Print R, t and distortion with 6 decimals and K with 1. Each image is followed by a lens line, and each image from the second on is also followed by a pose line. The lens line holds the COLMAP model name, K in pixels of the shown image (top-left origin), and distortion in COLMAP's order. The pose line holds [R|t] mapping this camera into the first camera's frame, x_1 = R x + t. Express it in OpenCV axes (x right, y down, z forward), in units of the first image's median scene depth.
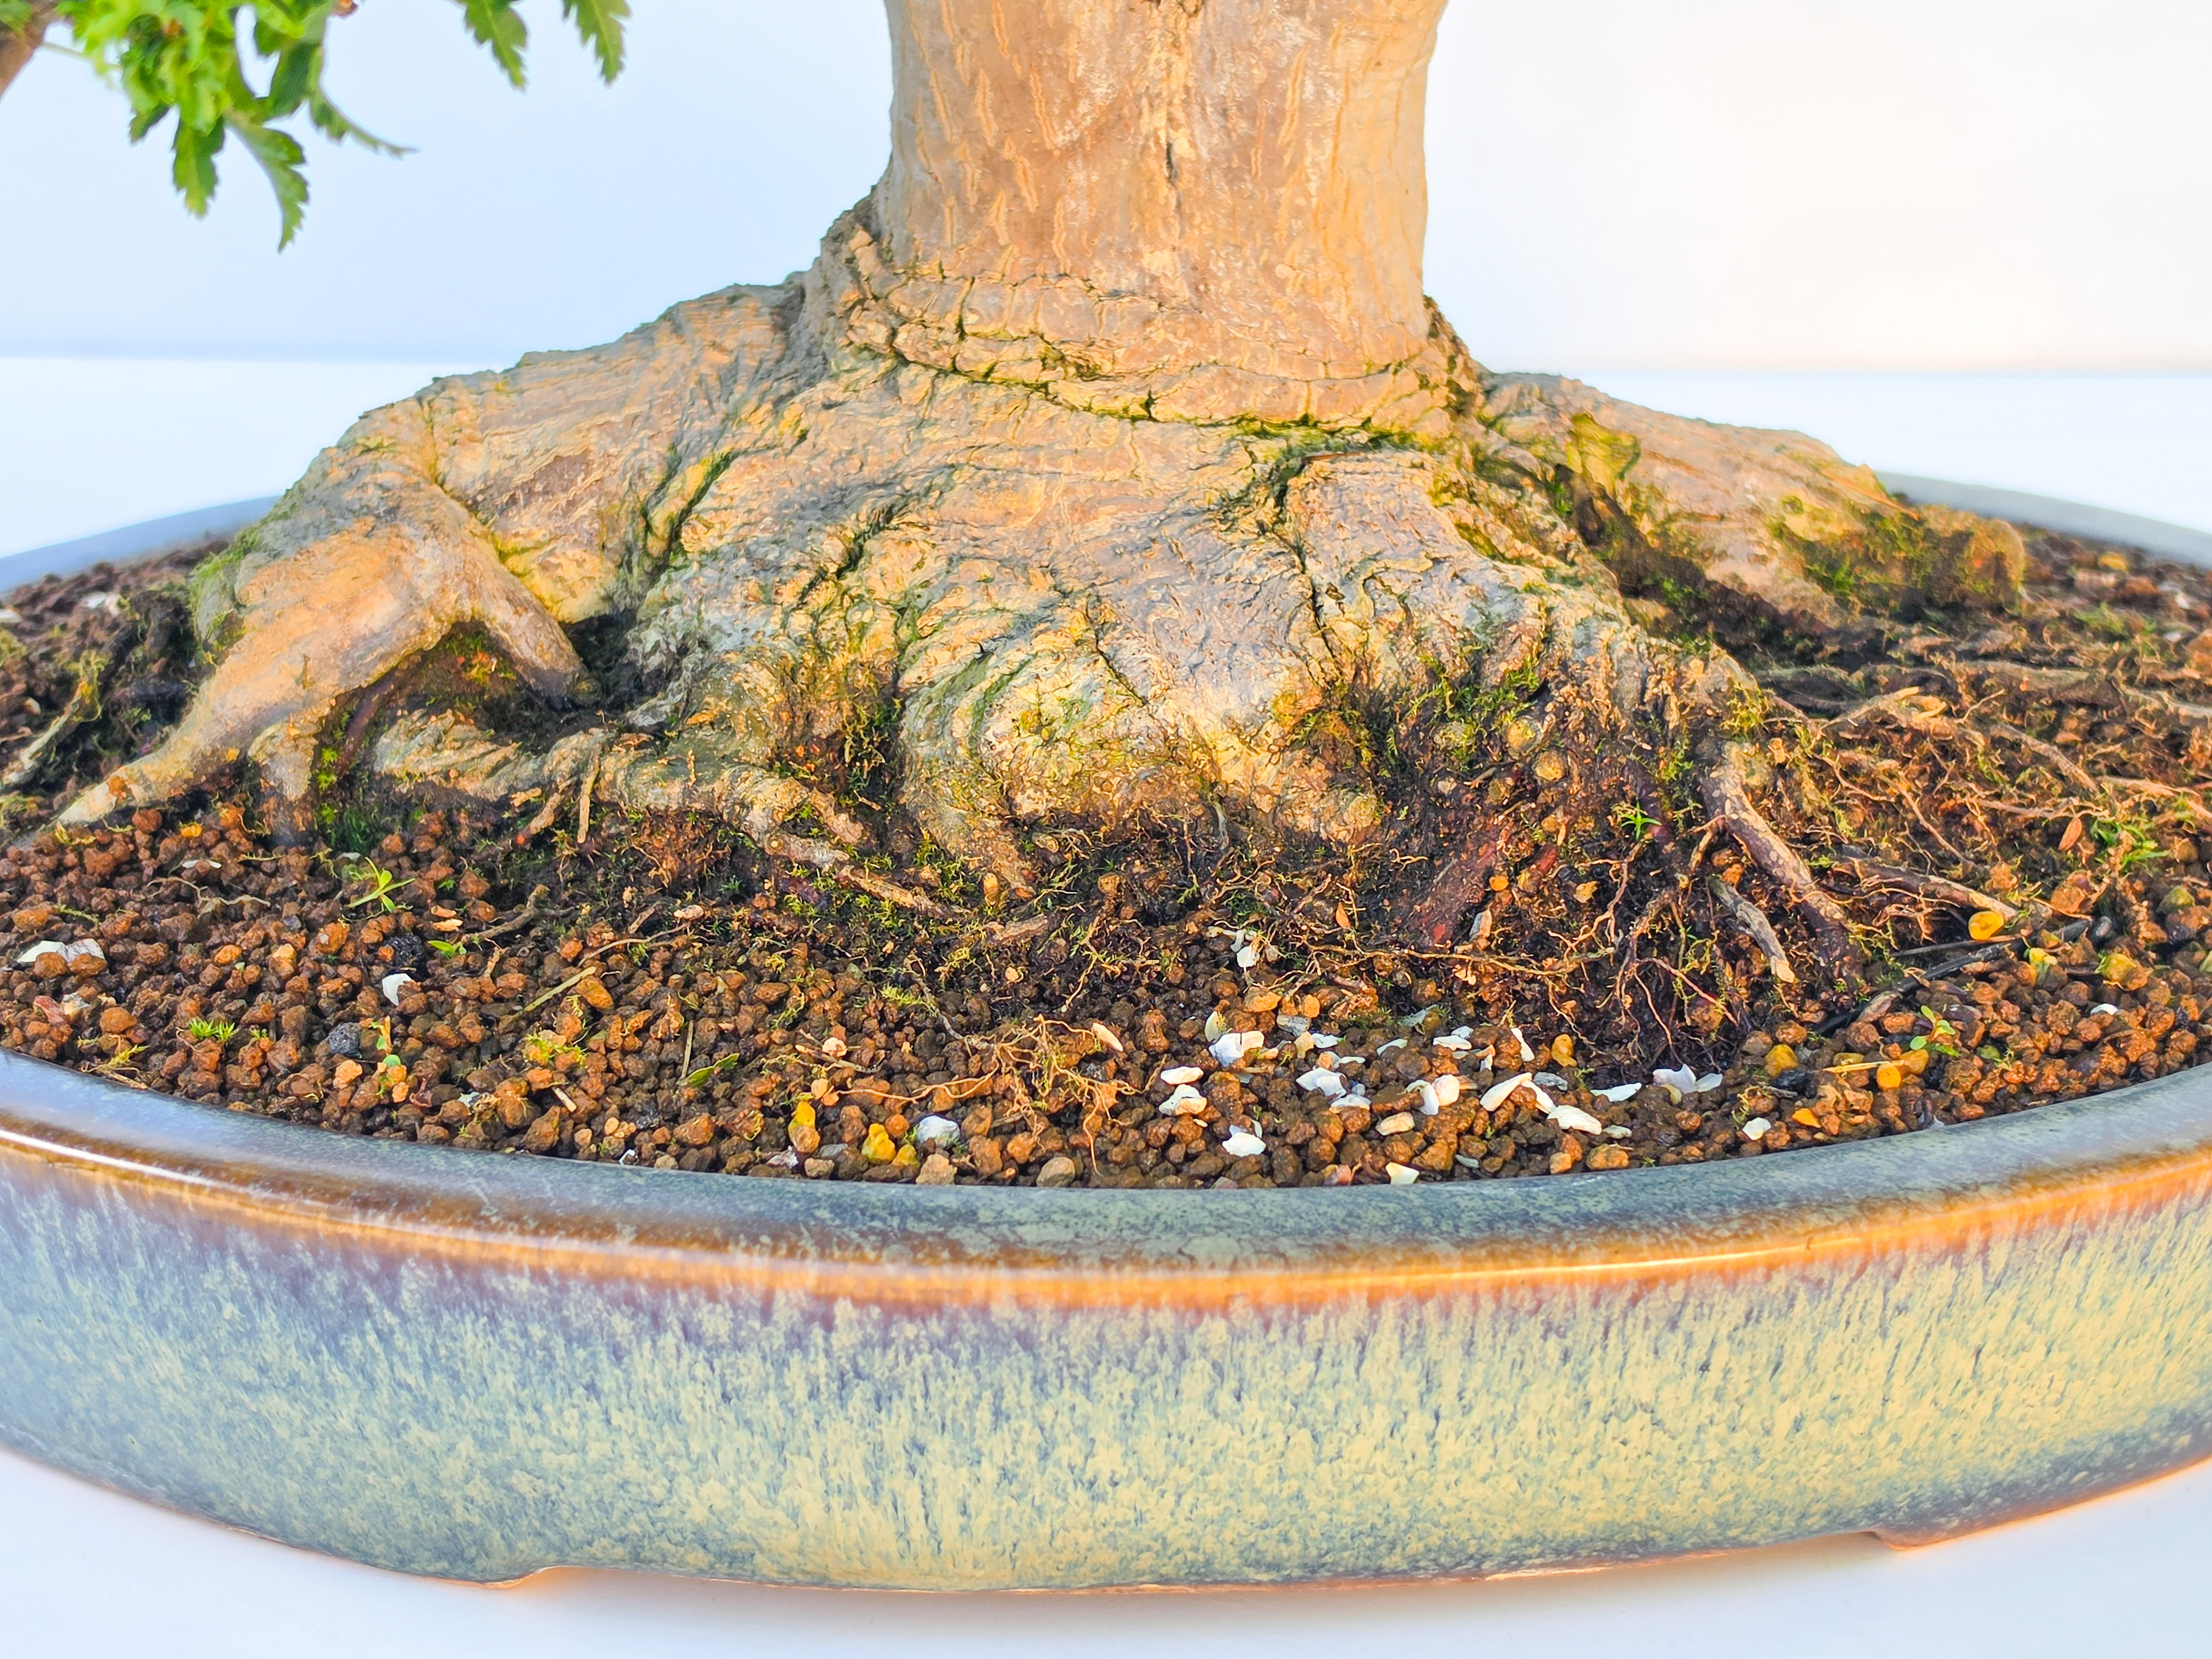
lens RADIAL K [[3794.0, 0, 1106.0], [0, 3794.0, 829.5], [0, 0, 1]] dist [0.291092, -1.516702]
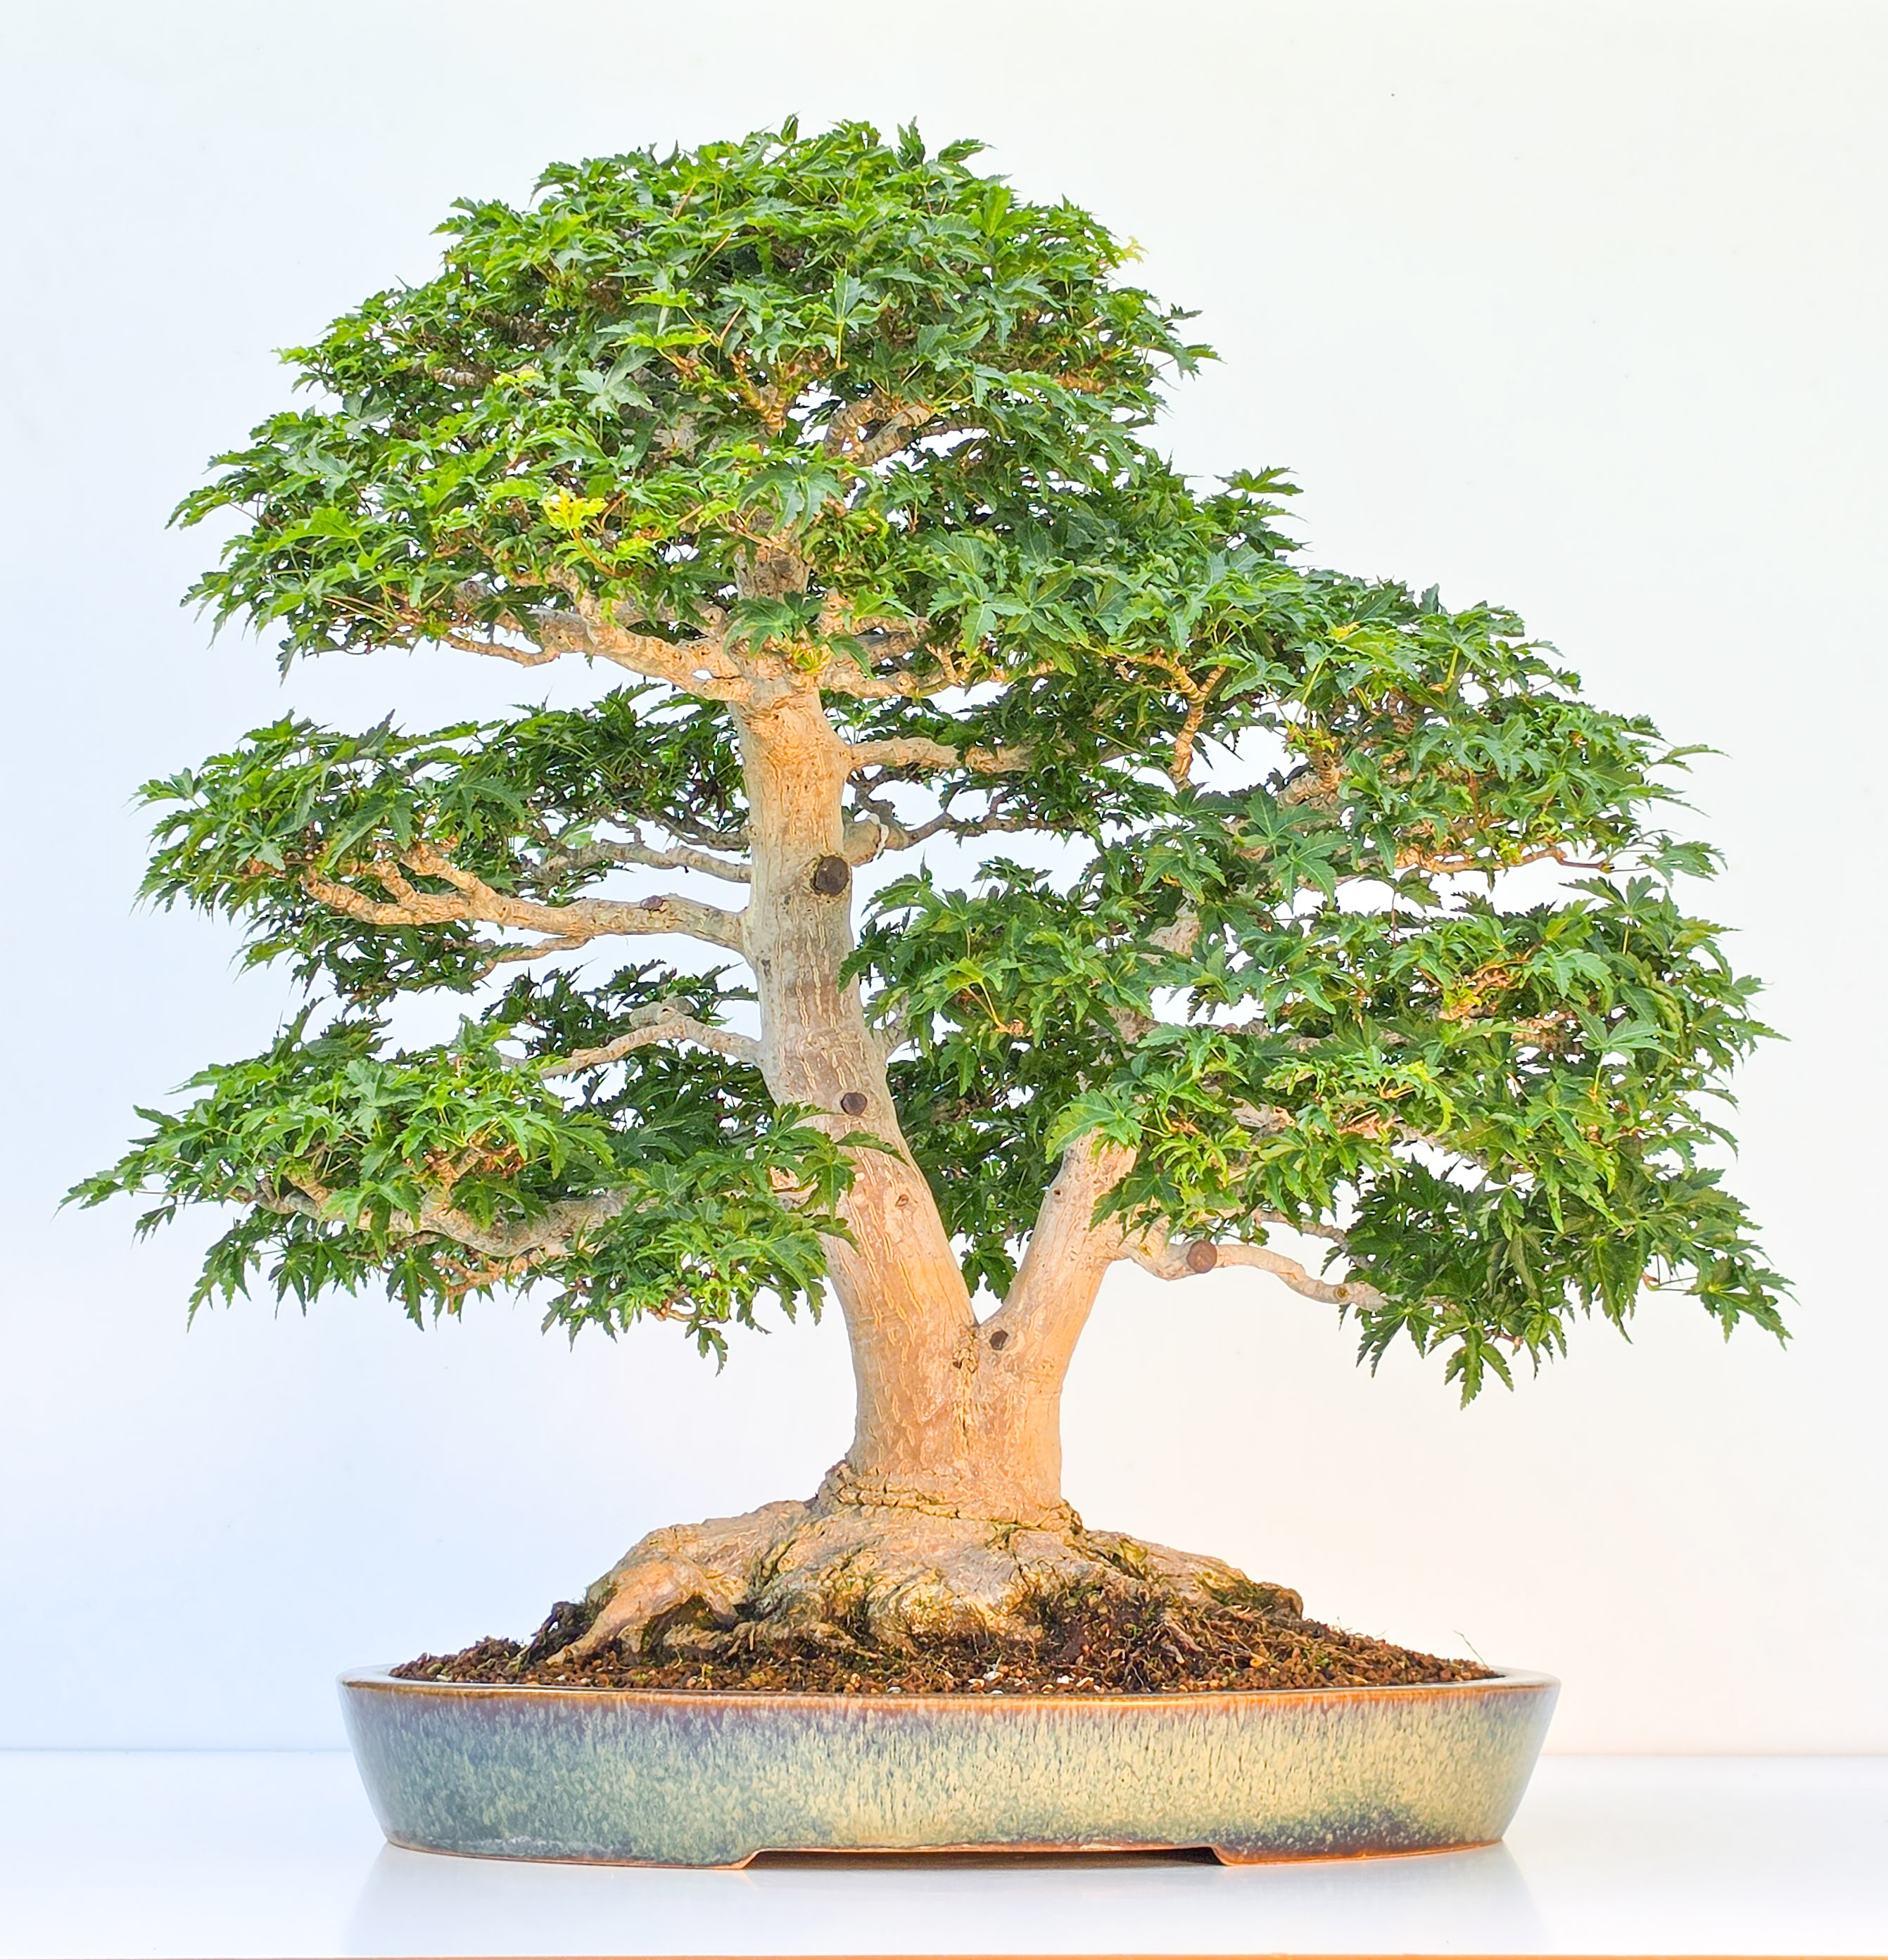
lens RADIAL K [[4828.1, 0, 944.0], [0, 4828.1, 980.0], [0, 0, 1]] dist [0.002026, -0.189471]
pose [[0.999438, 0.010002, 0.031998, -0.115687], [0.004277, 0.908616, -0.417611, 1.012791], [-0.033251, 0.417513, 0.908062, -2.343795]]
